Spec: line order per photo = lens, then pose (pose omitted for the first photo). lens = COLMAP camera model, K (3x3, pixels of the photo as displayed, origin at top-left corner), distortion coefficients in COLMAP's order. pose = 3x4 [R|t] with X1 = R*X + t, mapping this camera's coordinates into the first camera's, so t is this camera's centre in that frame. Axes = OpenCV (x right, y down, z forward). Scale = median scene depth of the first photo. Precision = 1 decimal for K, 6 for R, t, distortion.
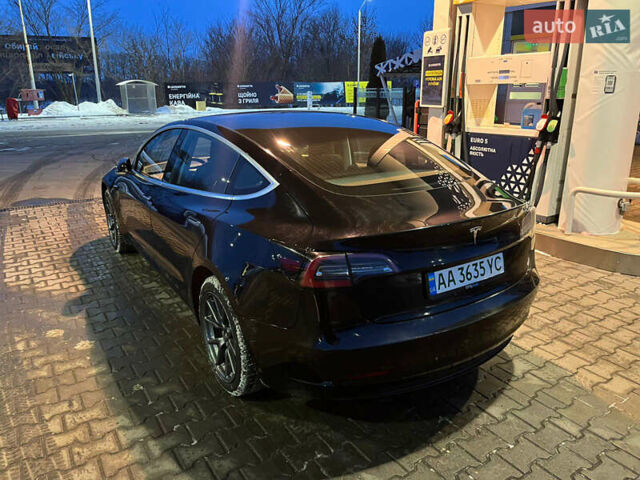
lens RADIAL K [[482.4, 0, 316.6], [0, 482.4, 237.0], [0, 0, 1]] dist [0.056137, -0.067337]
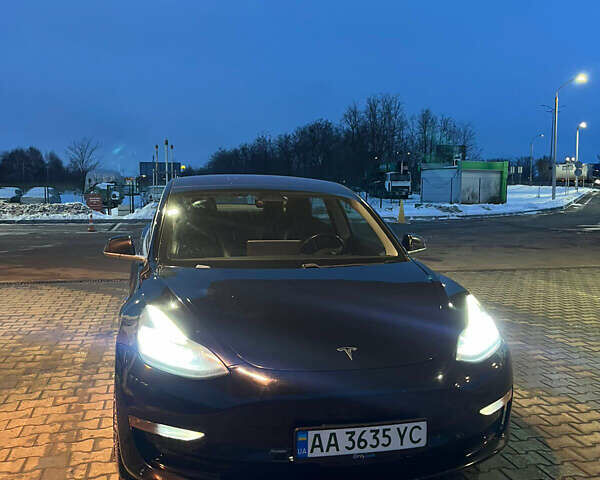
lens RADIAL K [[604.9, 0, 302.3], [0, 604.9, 239.9], [0, 0, 1]] dist [0.028747, 0.000000]
pose [[-0.945033, -0.027726, 0.325797, -0.433238], [0.097882, 0.926717, 0.362789, -0.406850], [-0.311980, 0.374737, -0.873064, 1.483898]]
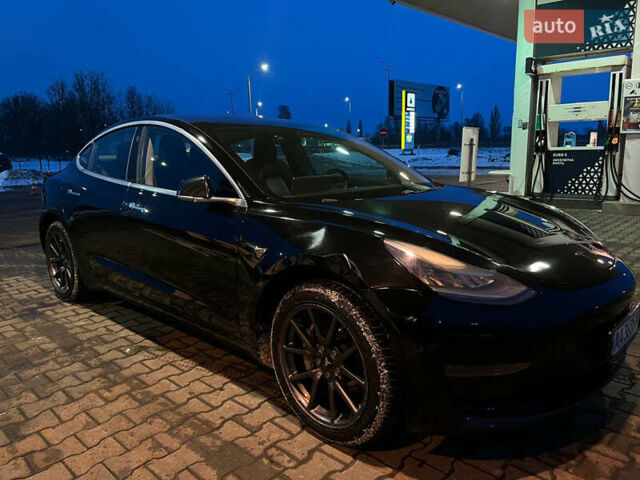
lens RADIAL K [[482.4, 0, 316.7], [0, 482.4, 239.9], [0, 0, 1]] dist [0.056137, -0.067337]
pose [[-0.972067, 0.072072, -0.223363, -0.030674], [-0.039340, 0.888186, 0.457796, -0.339154], [0.231382, 0.453796, -0.860542, 1.384785]]
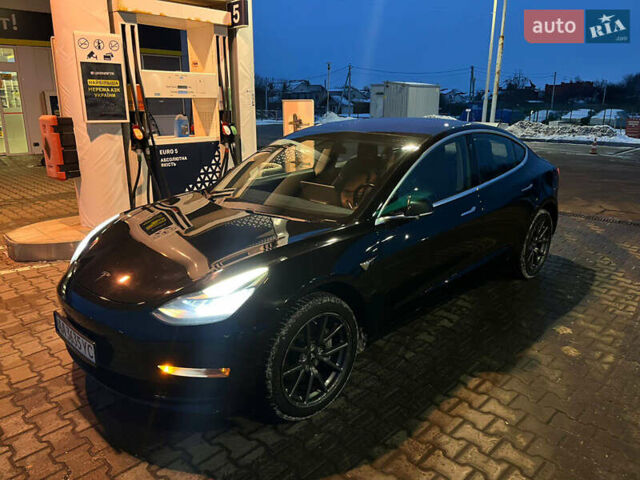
lens RADIAL K [[482.4, 0, 316.2], [0, 482.4, 239.6], [0, 0, 1]] dist [0.056137, -0.067337]
pose [[-0.219808, -0.258565, 0.940653, -0.806263], [0.288682, 0.903810, 0.315896, -0.282752], [-0.931852, 0.340986, -0.124021, 0.959181]]
